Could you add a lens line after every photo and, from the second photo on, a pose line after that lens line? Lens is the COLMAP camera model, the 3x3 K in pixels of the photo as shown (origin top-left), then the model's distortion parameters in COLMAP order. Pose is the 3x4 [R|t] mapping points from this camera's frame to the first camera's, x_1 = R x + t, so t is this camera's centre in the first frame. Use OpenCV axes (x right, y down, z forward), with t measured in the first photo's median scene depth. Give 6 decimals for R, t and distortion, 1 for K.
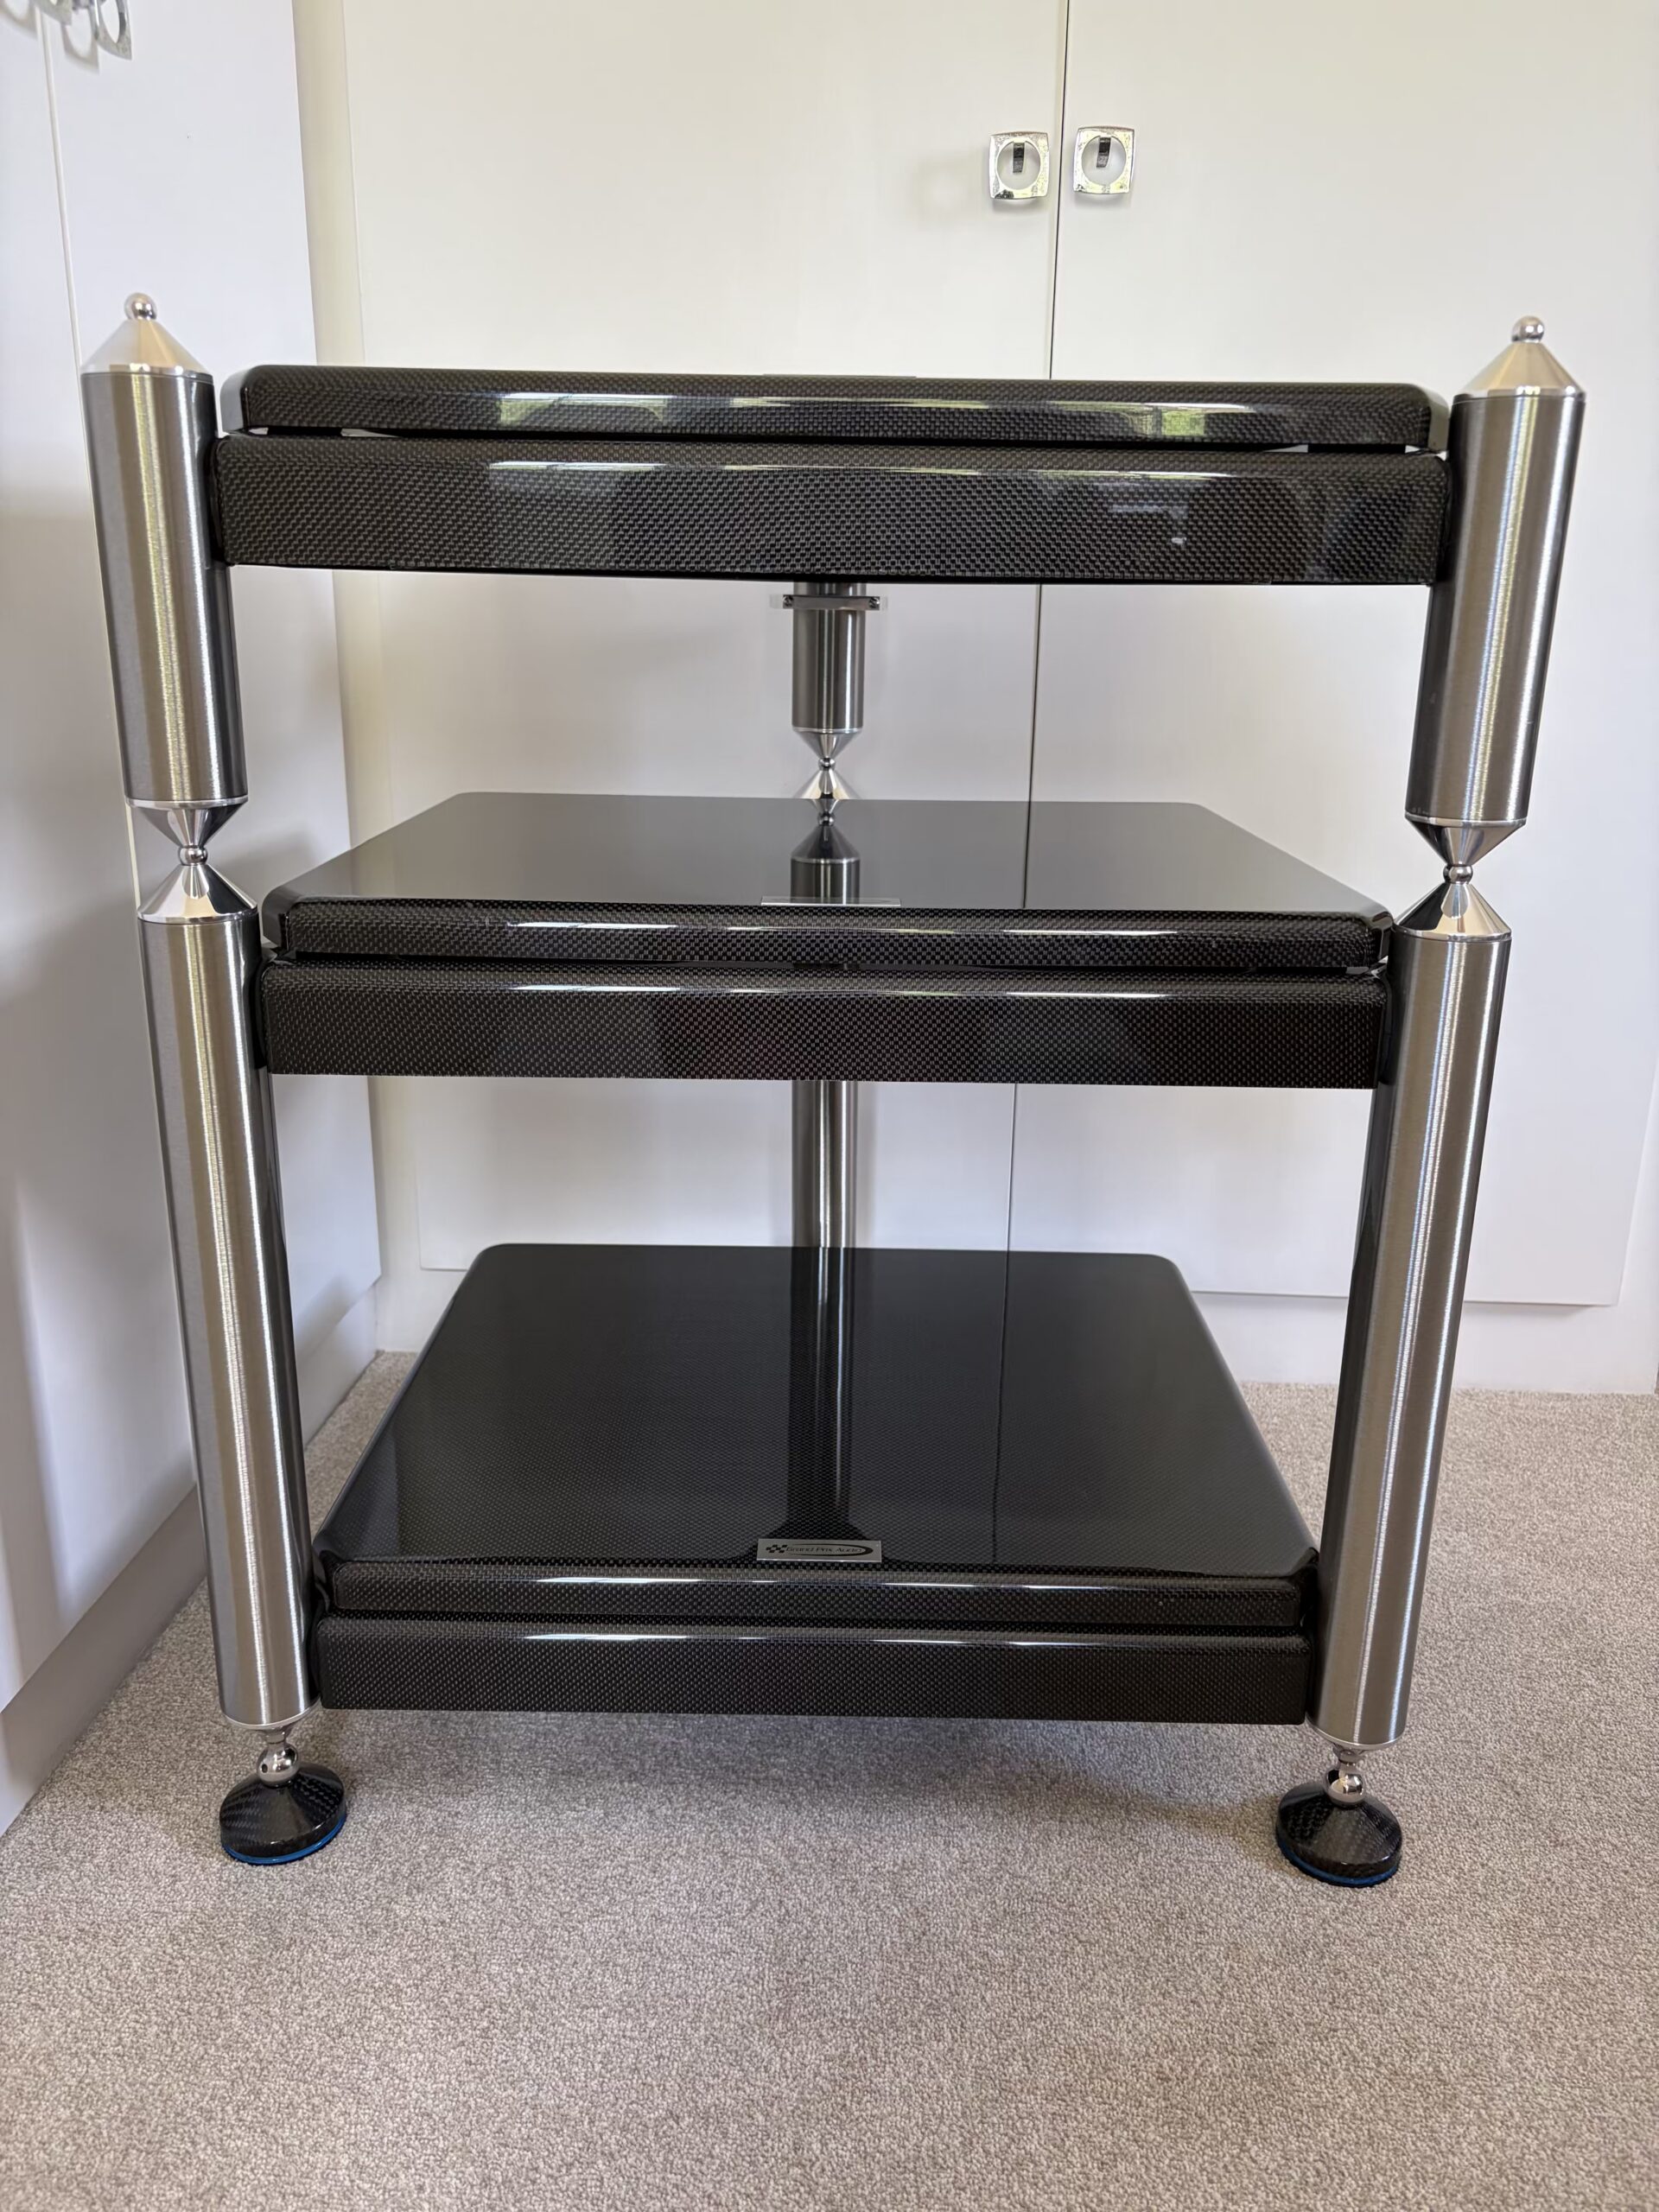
lens RADIAL K [[1681.6, 0, 829.5], [0, 1681.6, 1106.0], [0, 0, 1]] dist [-0.006421, -0.004051]
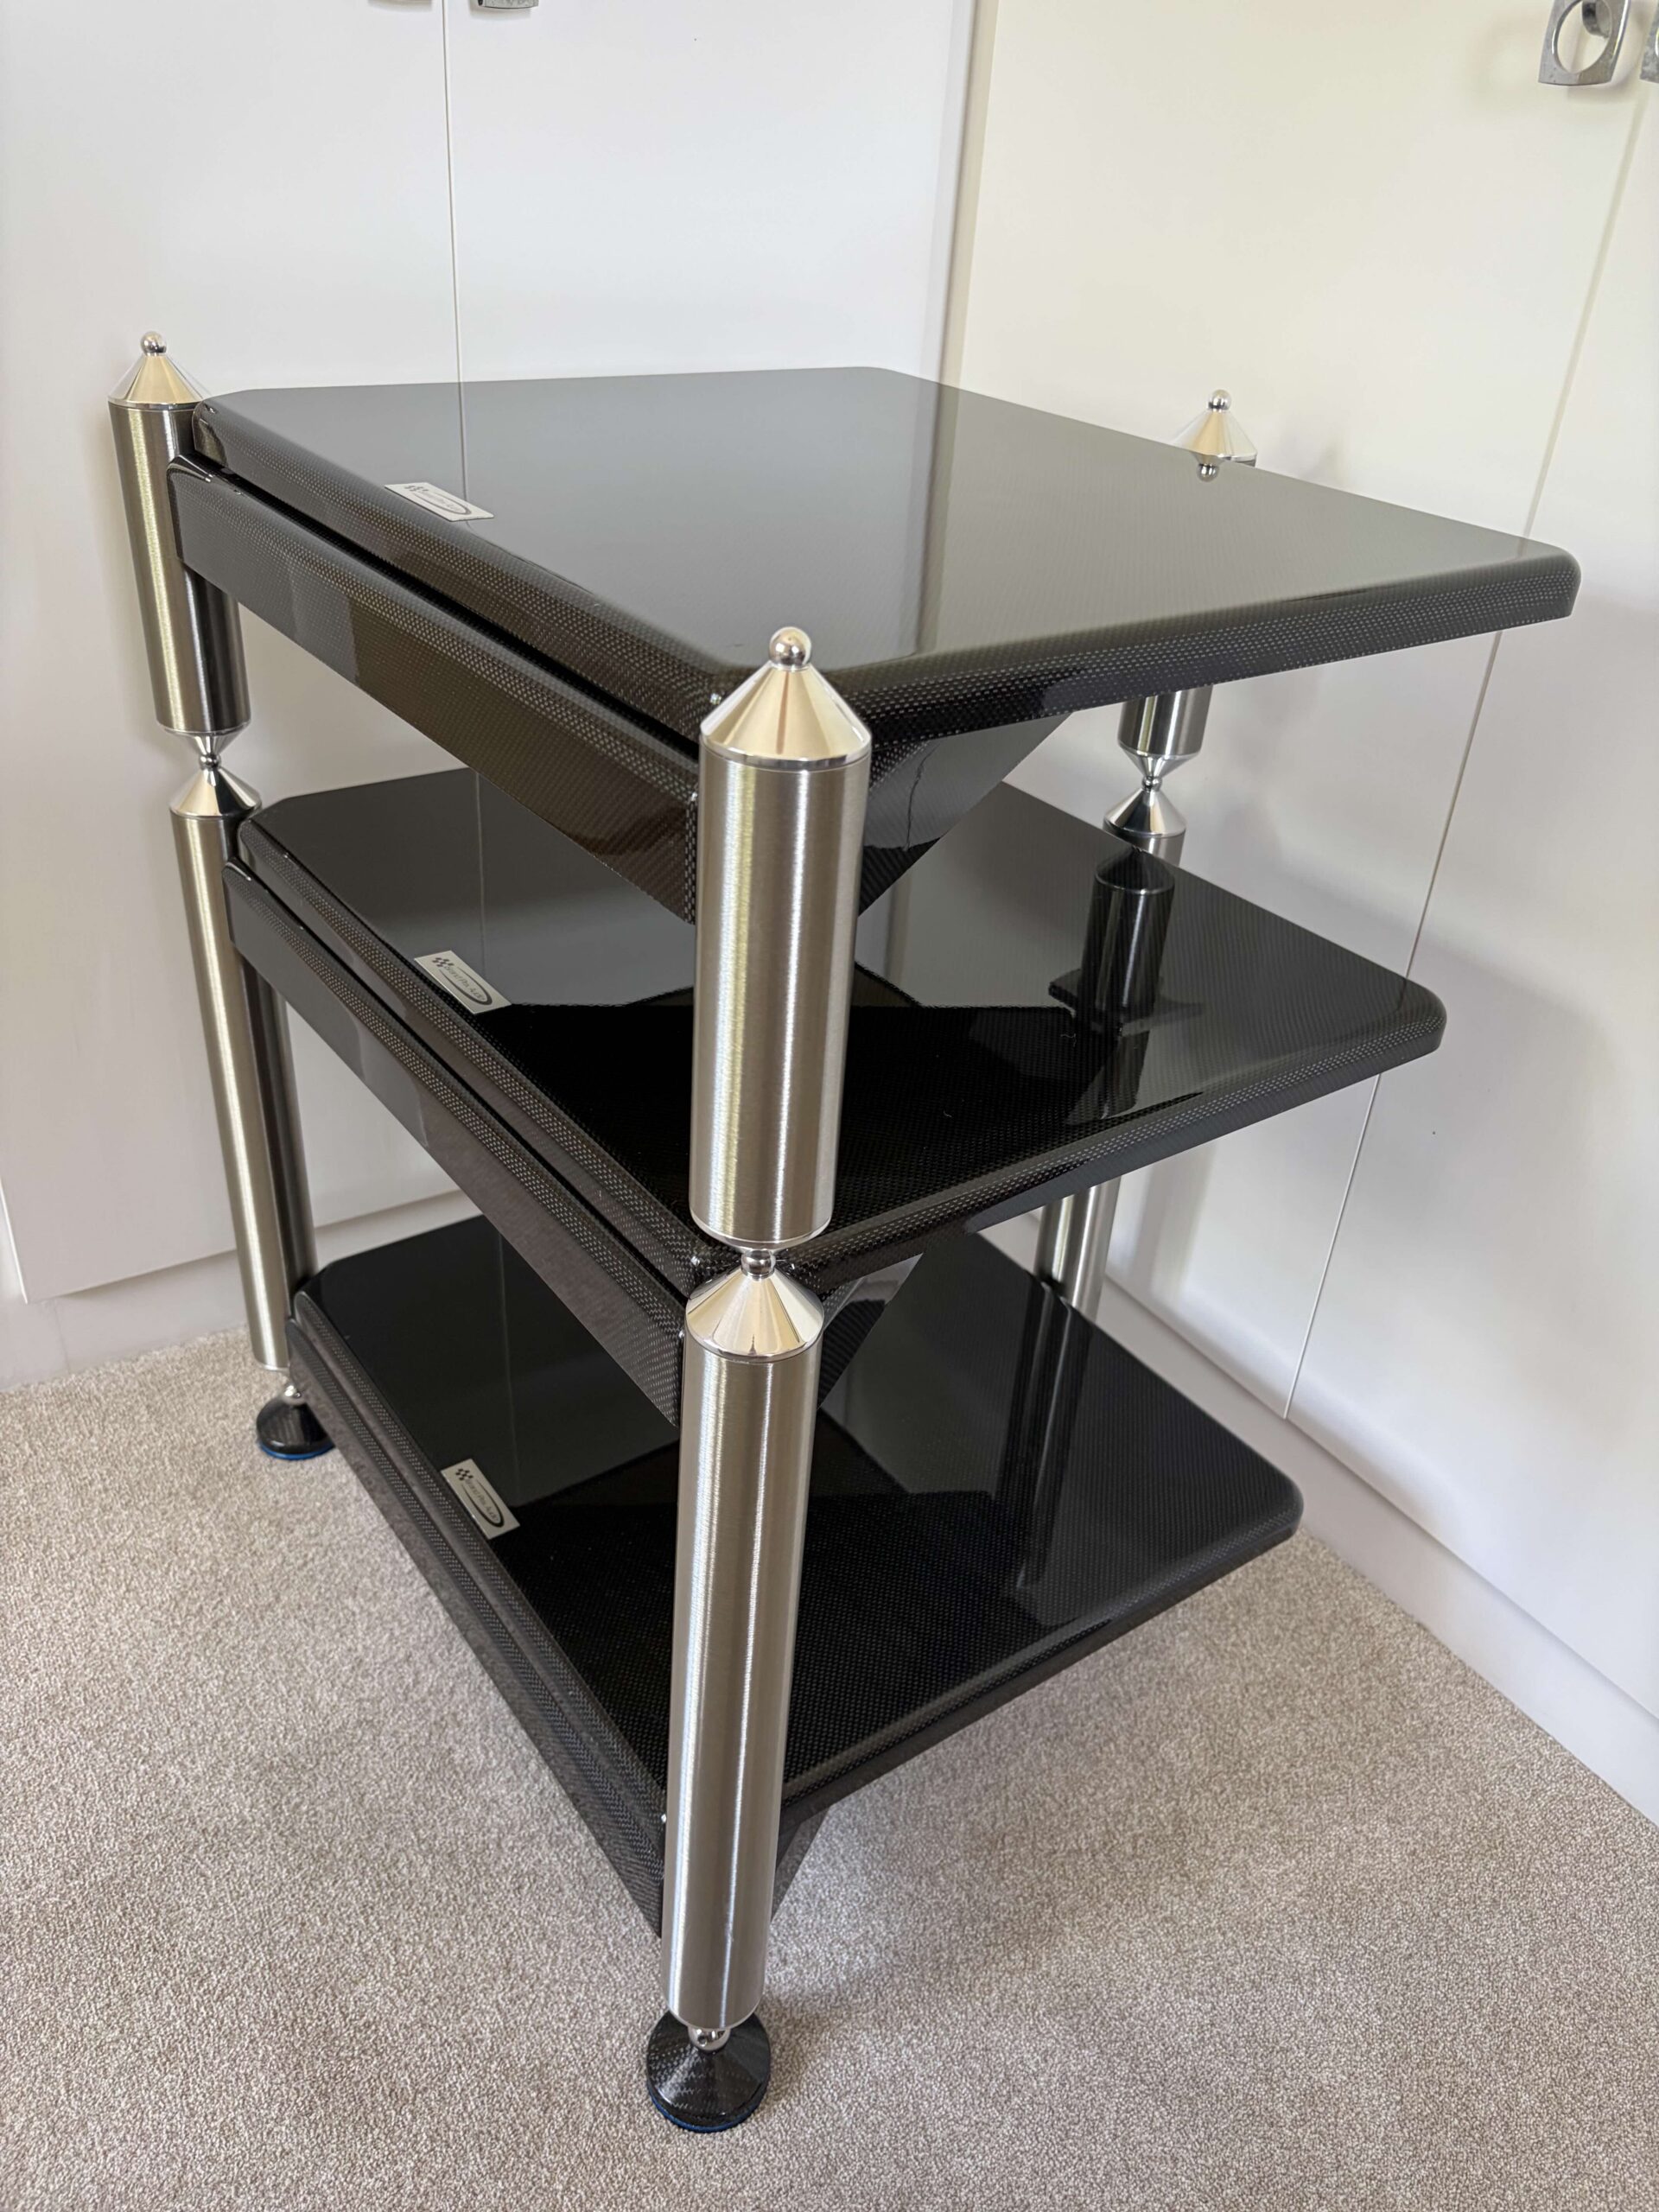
lens RADIAL K [[1698.1, 0, 835.5], [0, 1698.1, 1103.7], [0, 0, 1]] dist [0.003079, -0.004974]
pose [[0.594881, 0.436642, -0.674877, 0.800504], [-0.284142, 0.899618, 0.331587, -0.425292], [0.751917, -0.005494, 0.659235, 0.432938]]
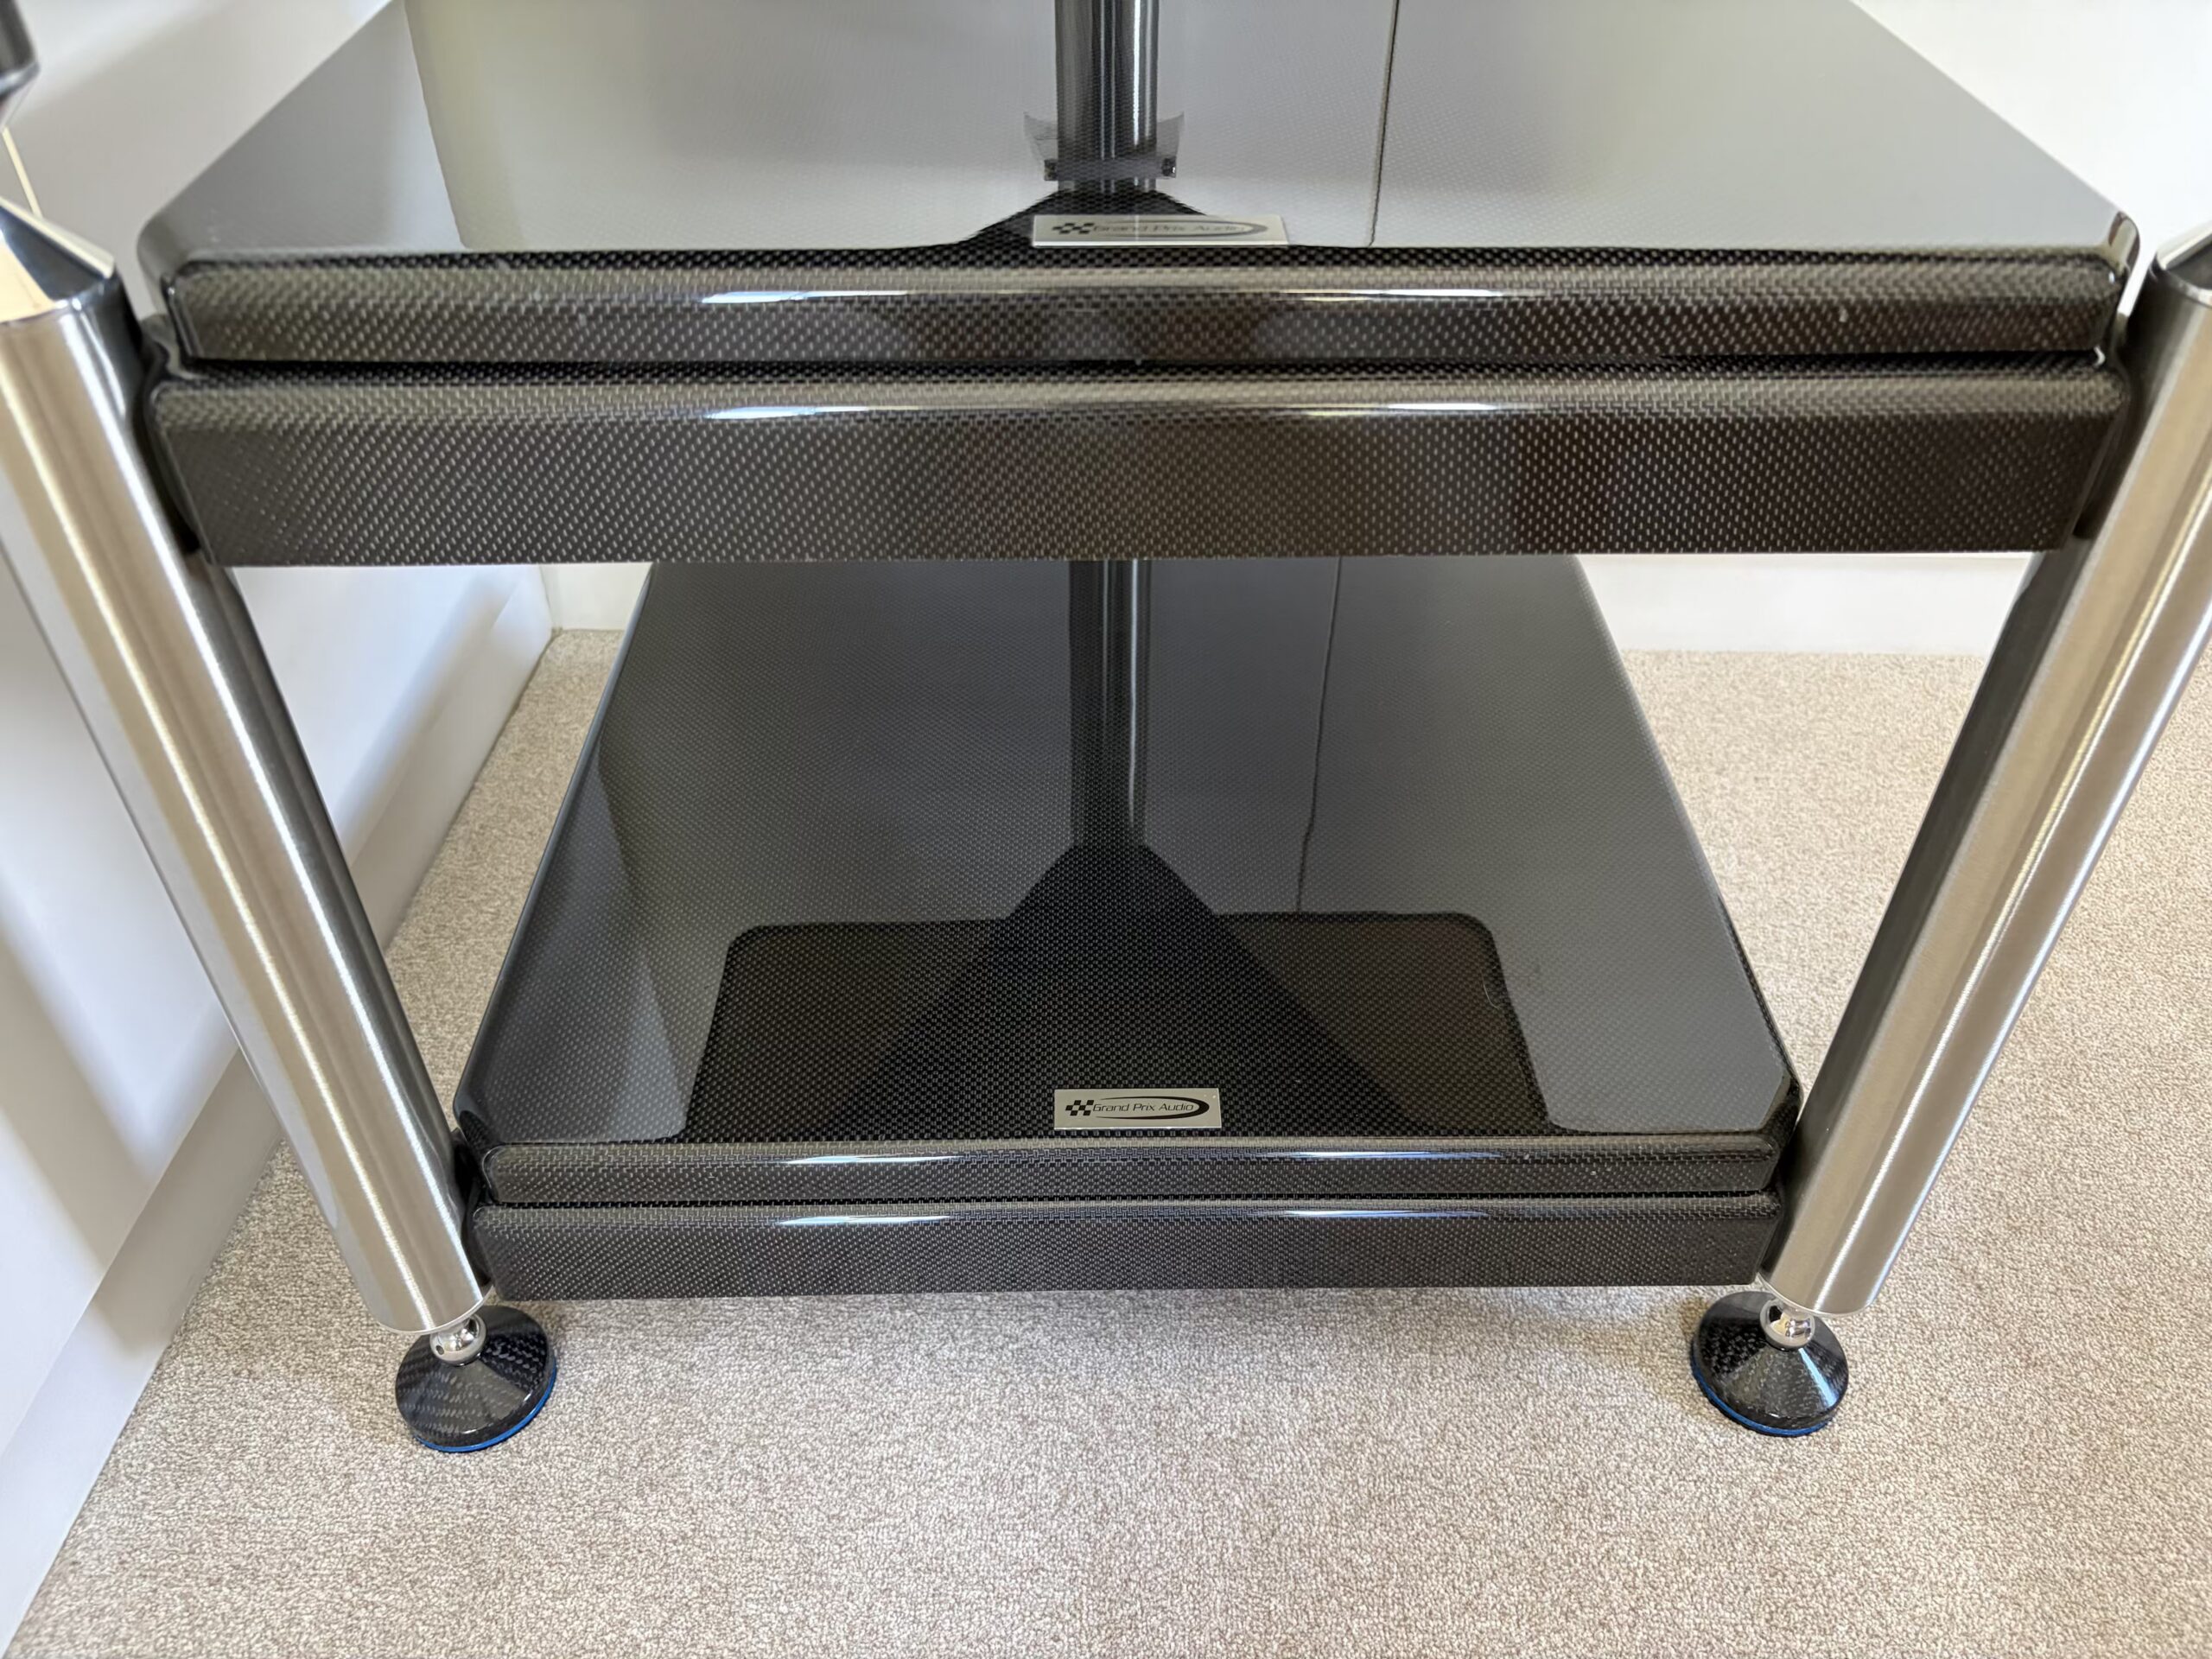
lens RADIAL K [[1698.1, 0, 1118.7], [0, 1698.1, 831.7], [0, 0, 1]] dist [0.003079, -0.004974]
pose [[0.999583, -0.024210, 0.015754, -0.023168], [0.015864, 0.915935, 0.401013, -0.150495], [-0.024139, -0.400596, 0.915937, 0.363681]]
